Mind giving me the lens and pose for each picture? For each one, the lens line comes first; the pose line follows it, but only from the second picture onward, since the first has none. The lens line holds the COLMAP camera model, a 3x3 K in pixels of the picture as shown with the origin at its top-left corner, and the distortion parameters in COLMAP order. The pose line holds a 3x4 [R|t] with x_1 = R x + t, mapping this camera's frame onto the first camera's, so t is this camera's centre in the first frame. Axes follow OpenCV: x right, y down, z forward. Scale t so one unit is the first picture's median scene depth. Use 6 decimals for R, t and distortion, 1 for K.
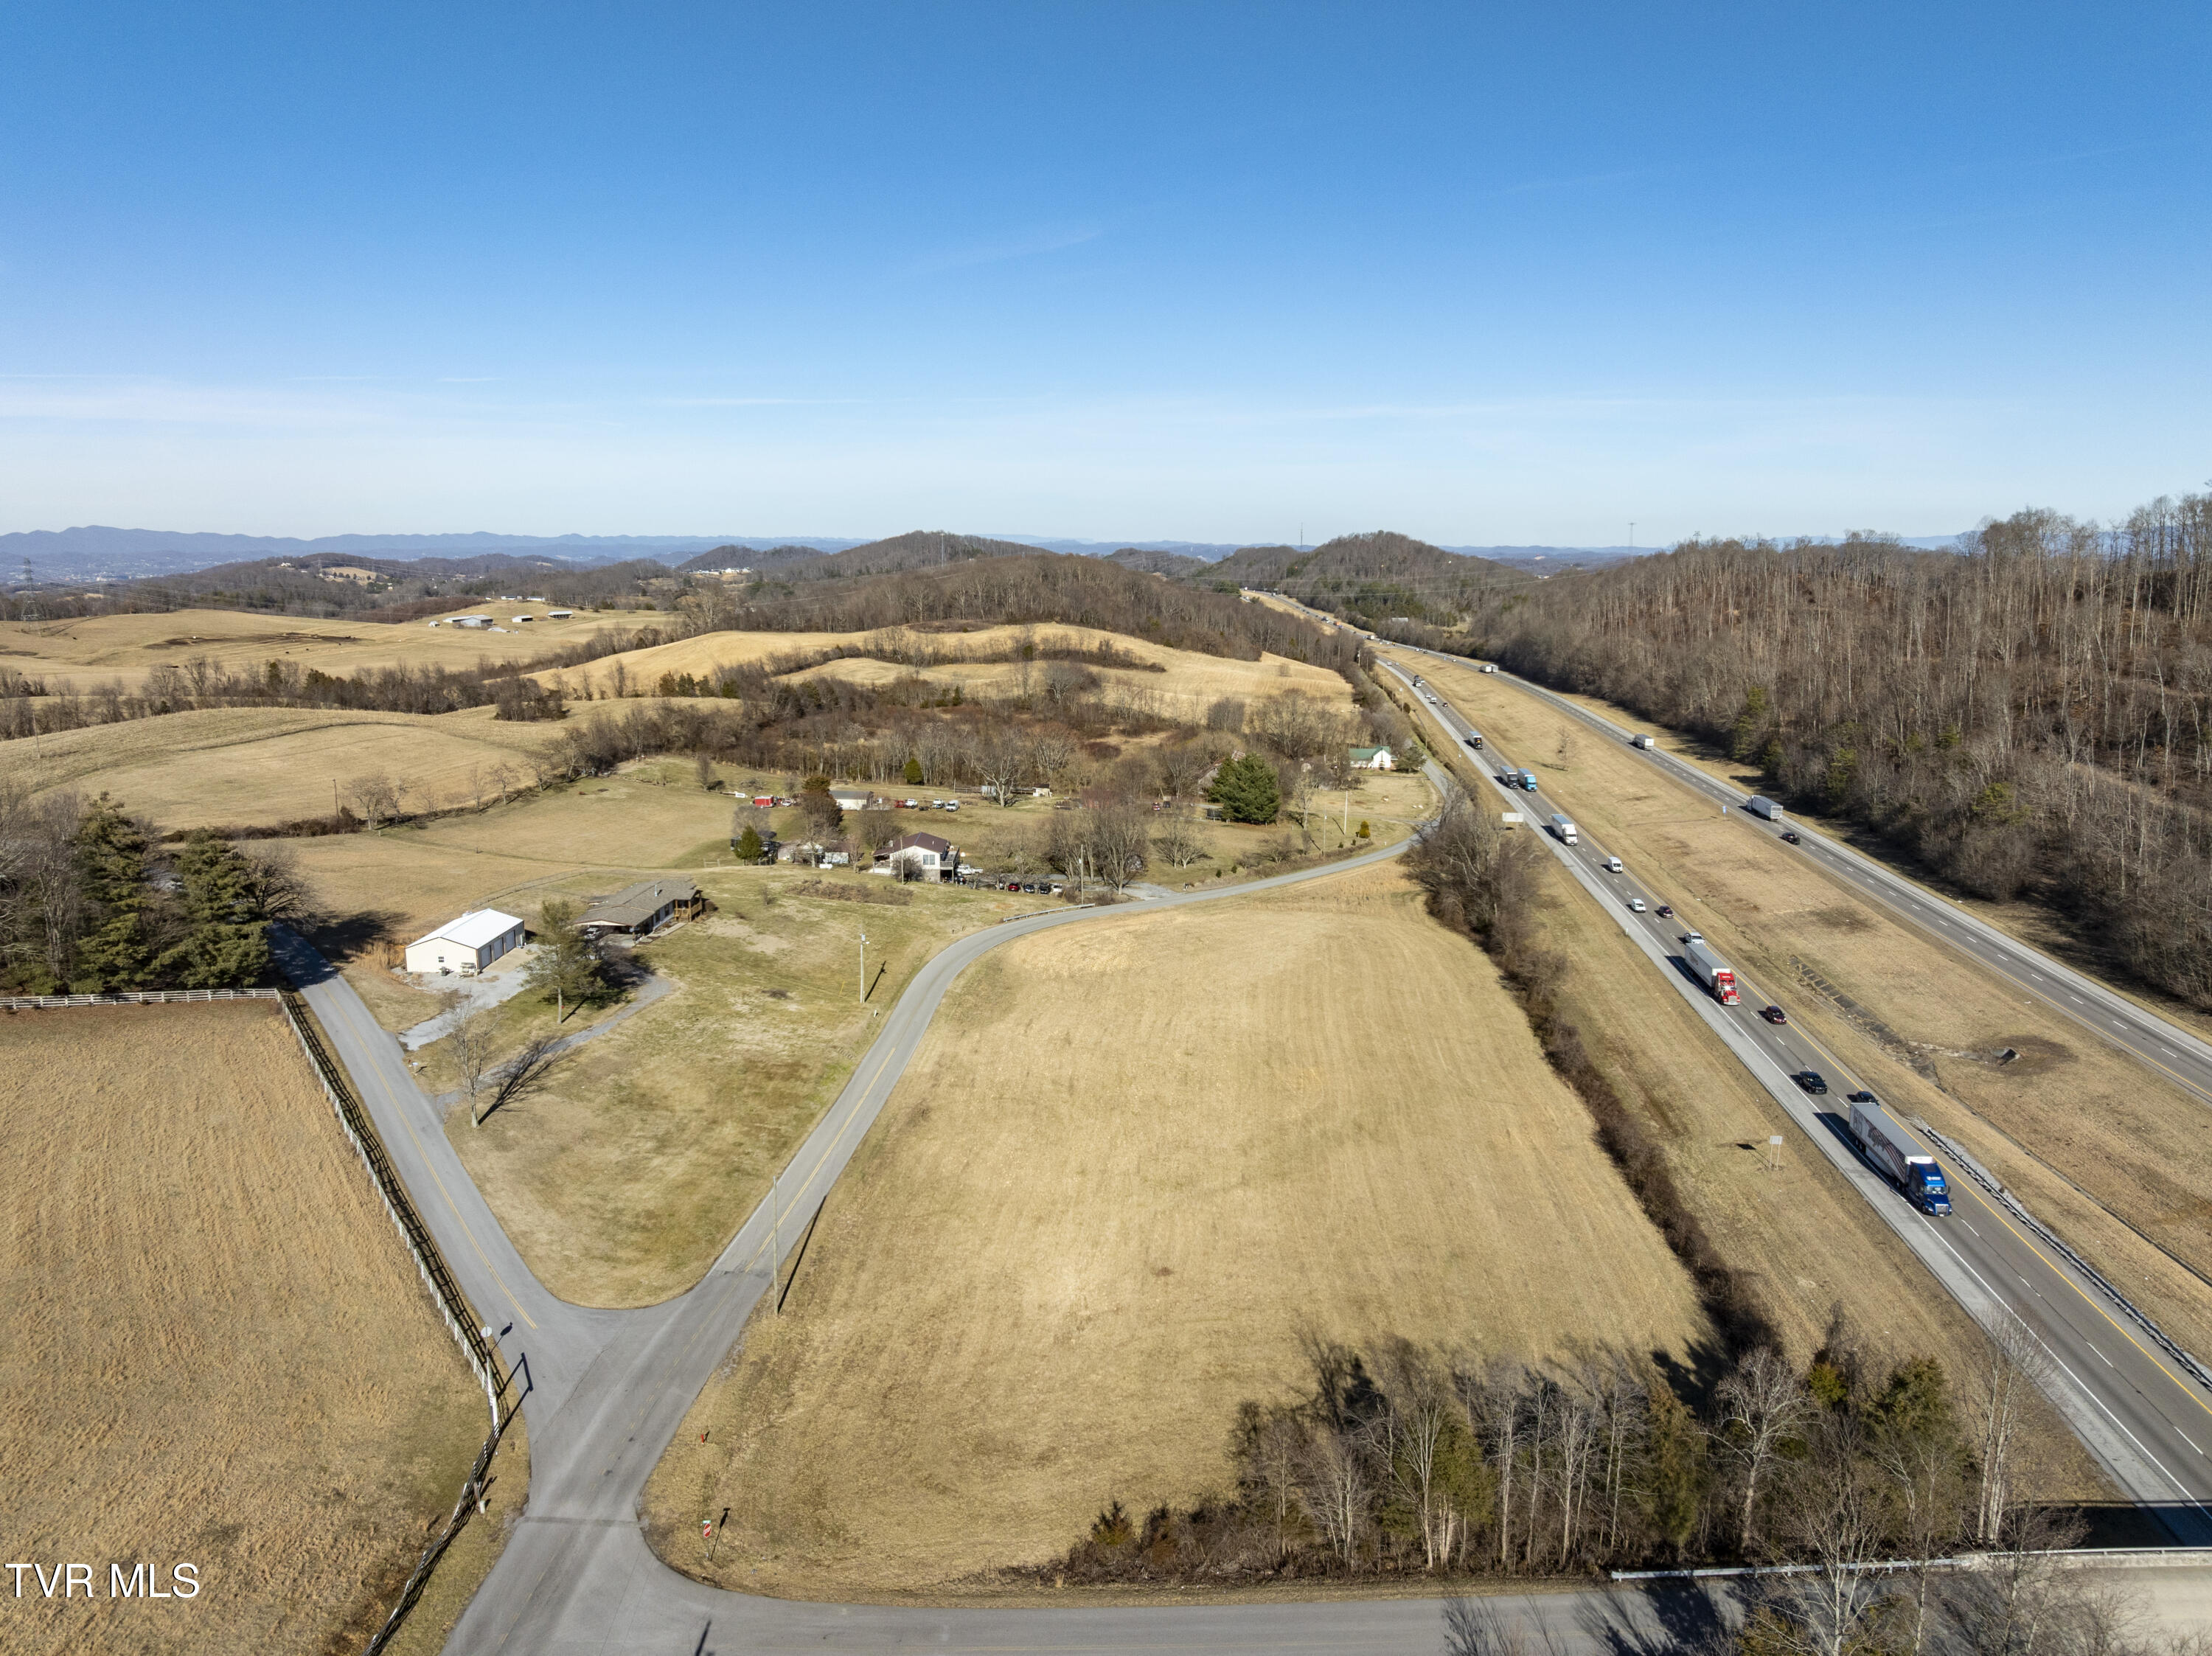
lens RADIAL K [[1550.6, 0, 1118.0], [0, 1550.6, 837.0], [0, 0, 1]] dist [-0.027634, -0.003816]
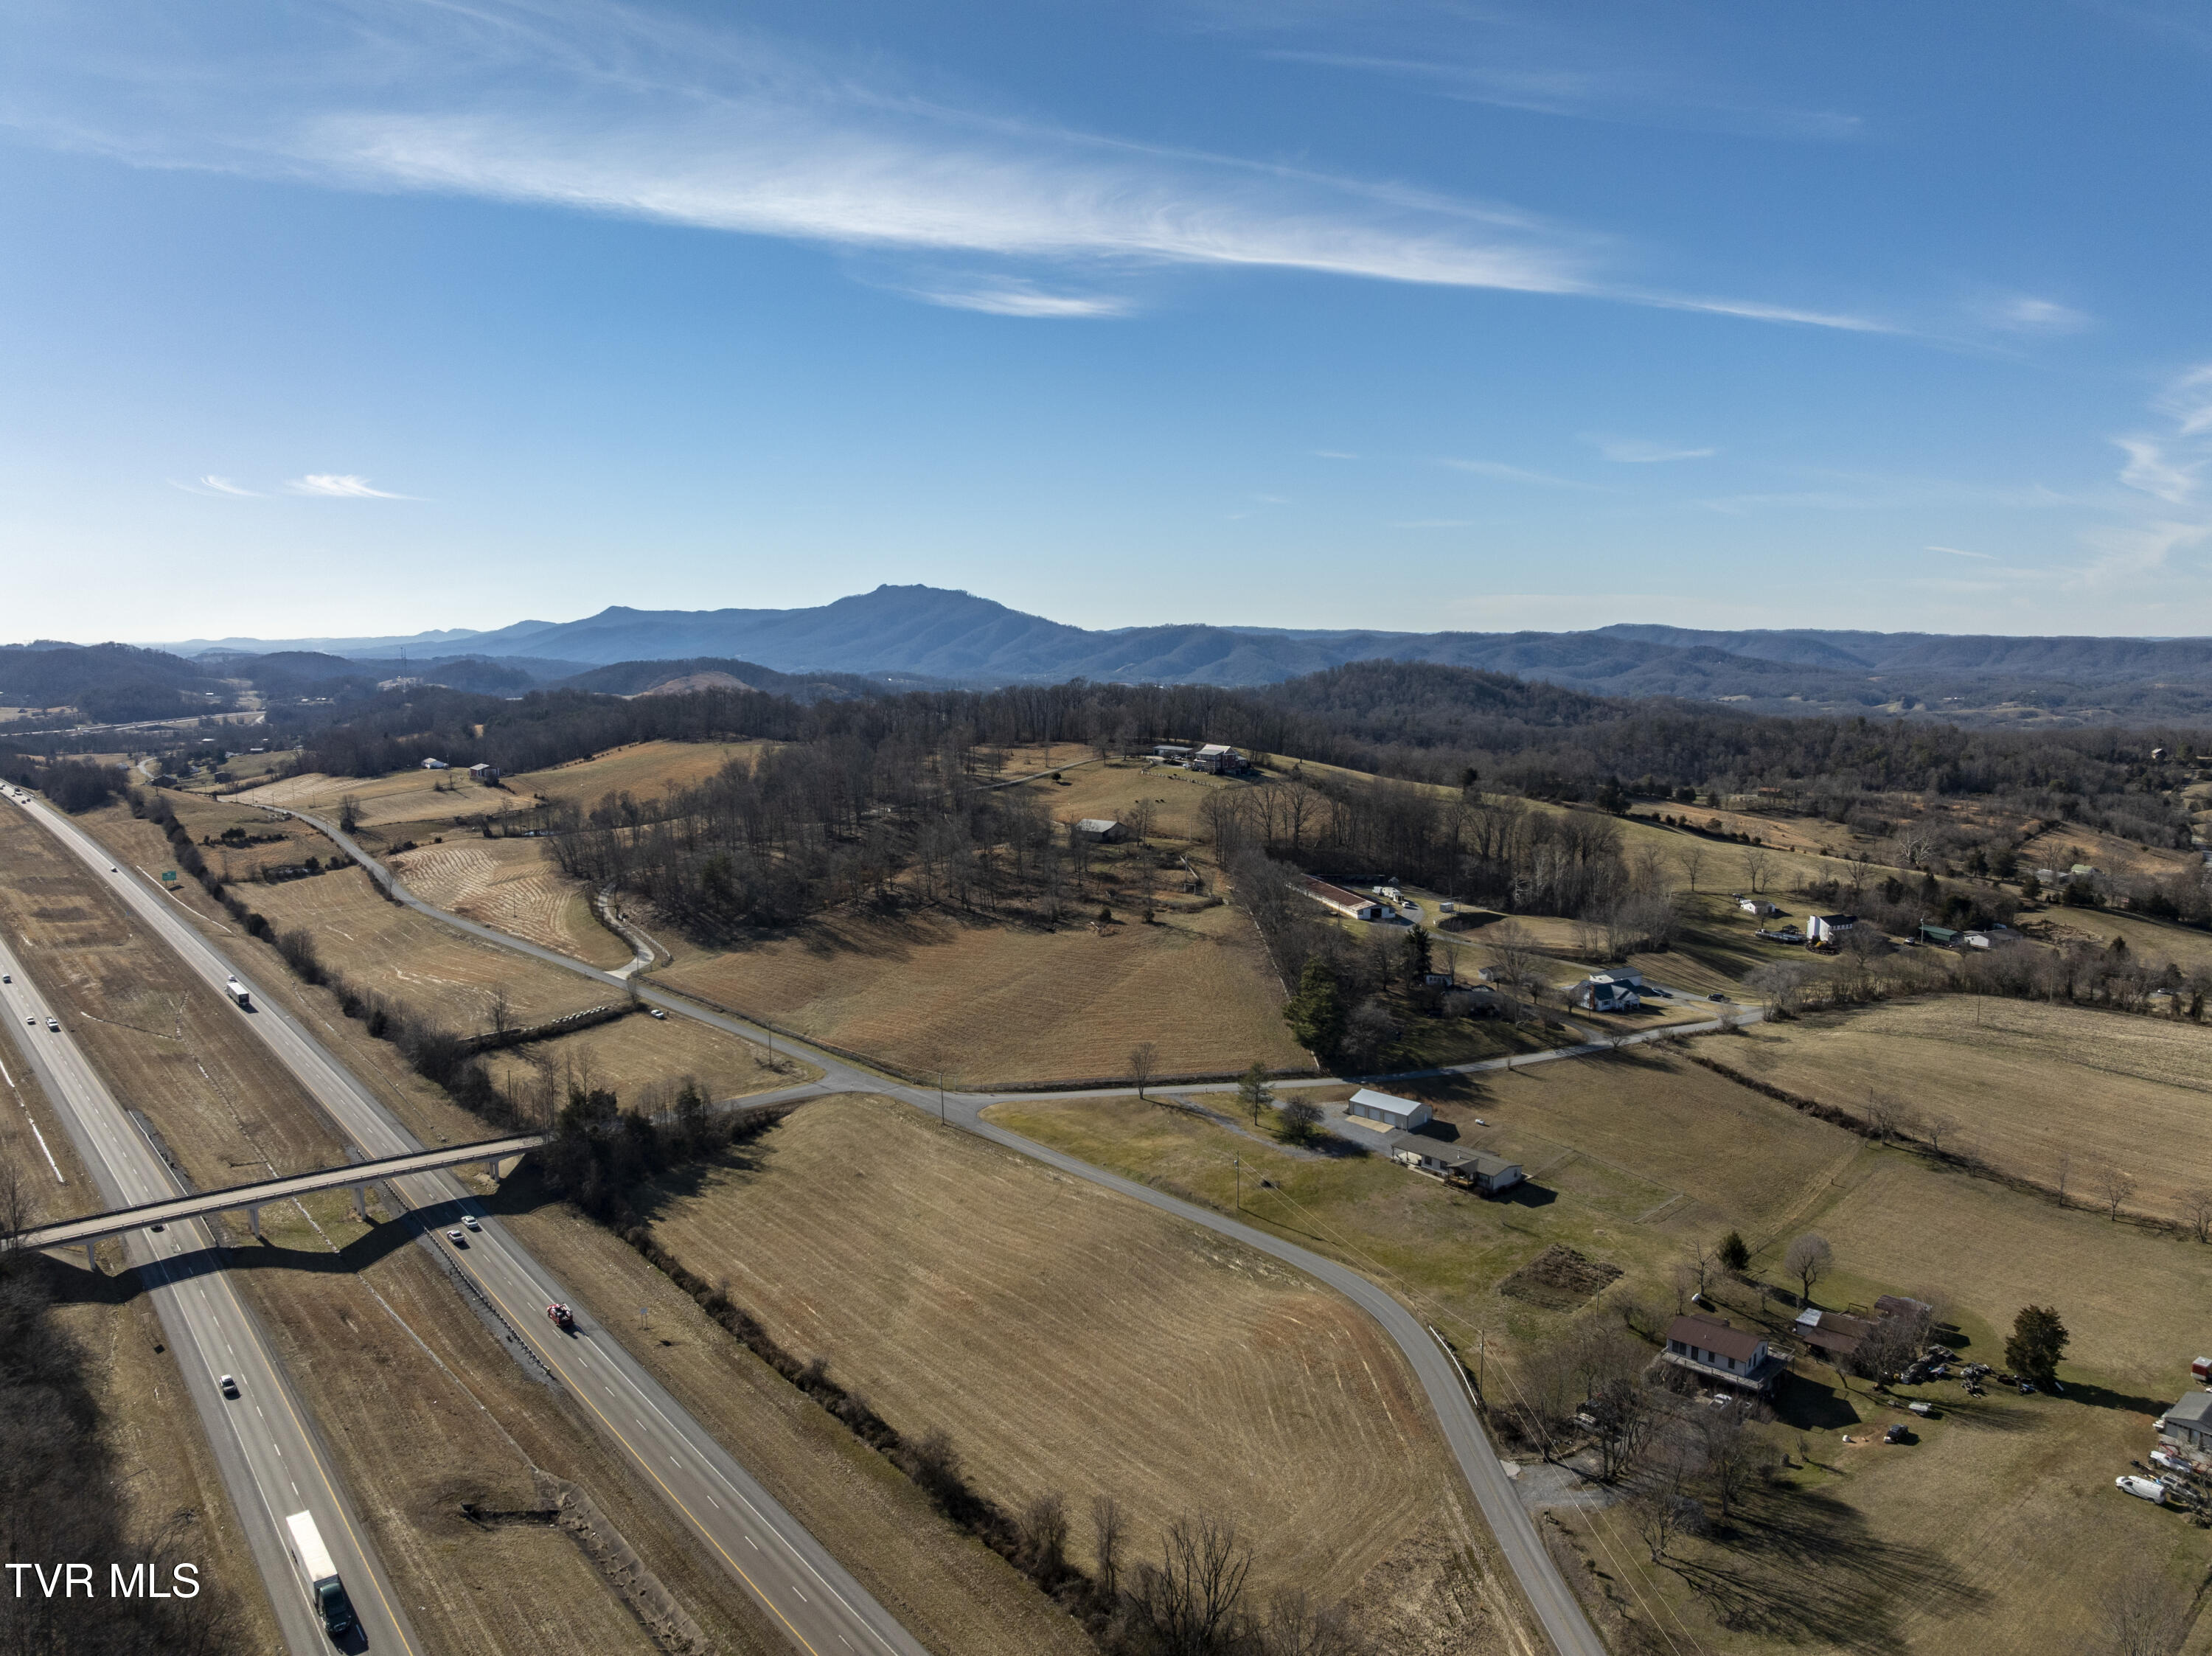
lens RADIAL K [[1565.0, 0, 1106.0], [0, 1565.0, 774.0], [0, 0, 1]] dist [-0.044097, 0.012402]
pose [[-0.707971, 0.060646, -0.703633, 0.968971], [-0.135150, 0.966259, 0.219265, -0.615752], [0.693189, 0.250329, -0.675888, 1.865322]]
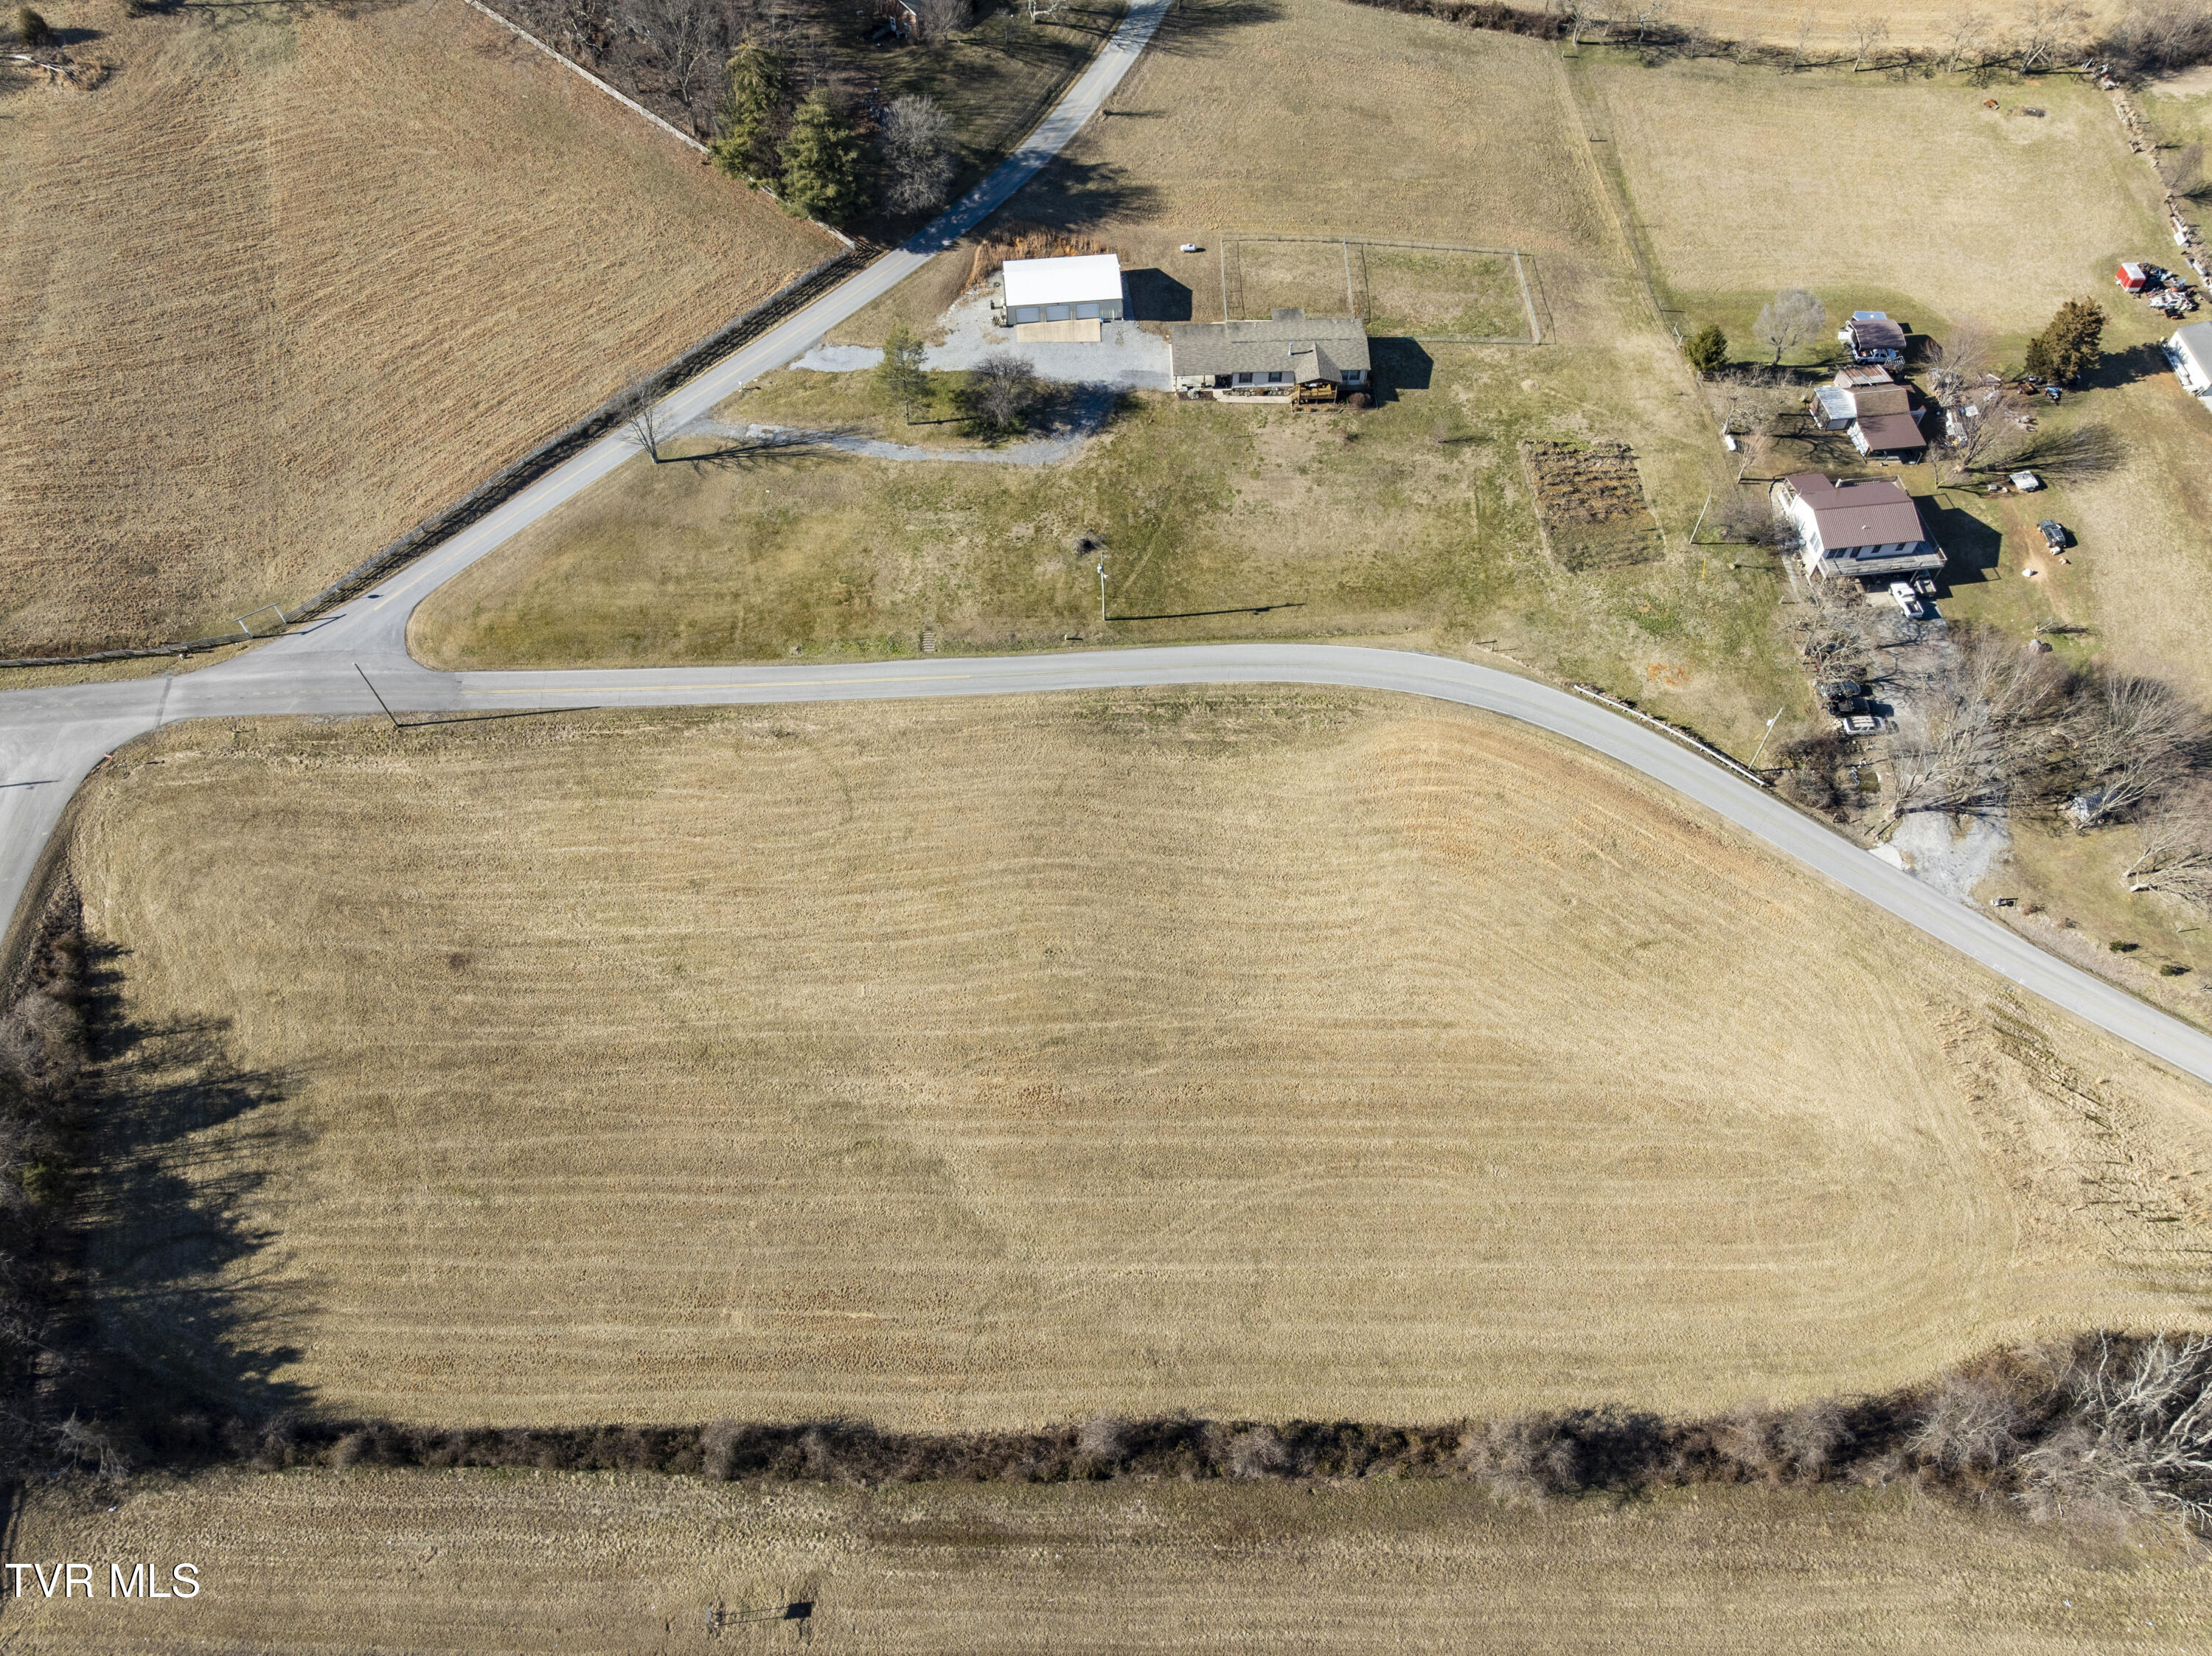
lens RADIAL K [[1550.6, 0, 1118.0], [0, 1550.6, 837.0], [0, 0, 1]] dist [-0.027634, -0.003816]
pose [[0.098662, 0.826374, -0.554411, 0.453045], [-0.172213, 0.562902, 0.808384, -0.567130], [0.980106, 0.015720, 0.197850, 0.855683]]
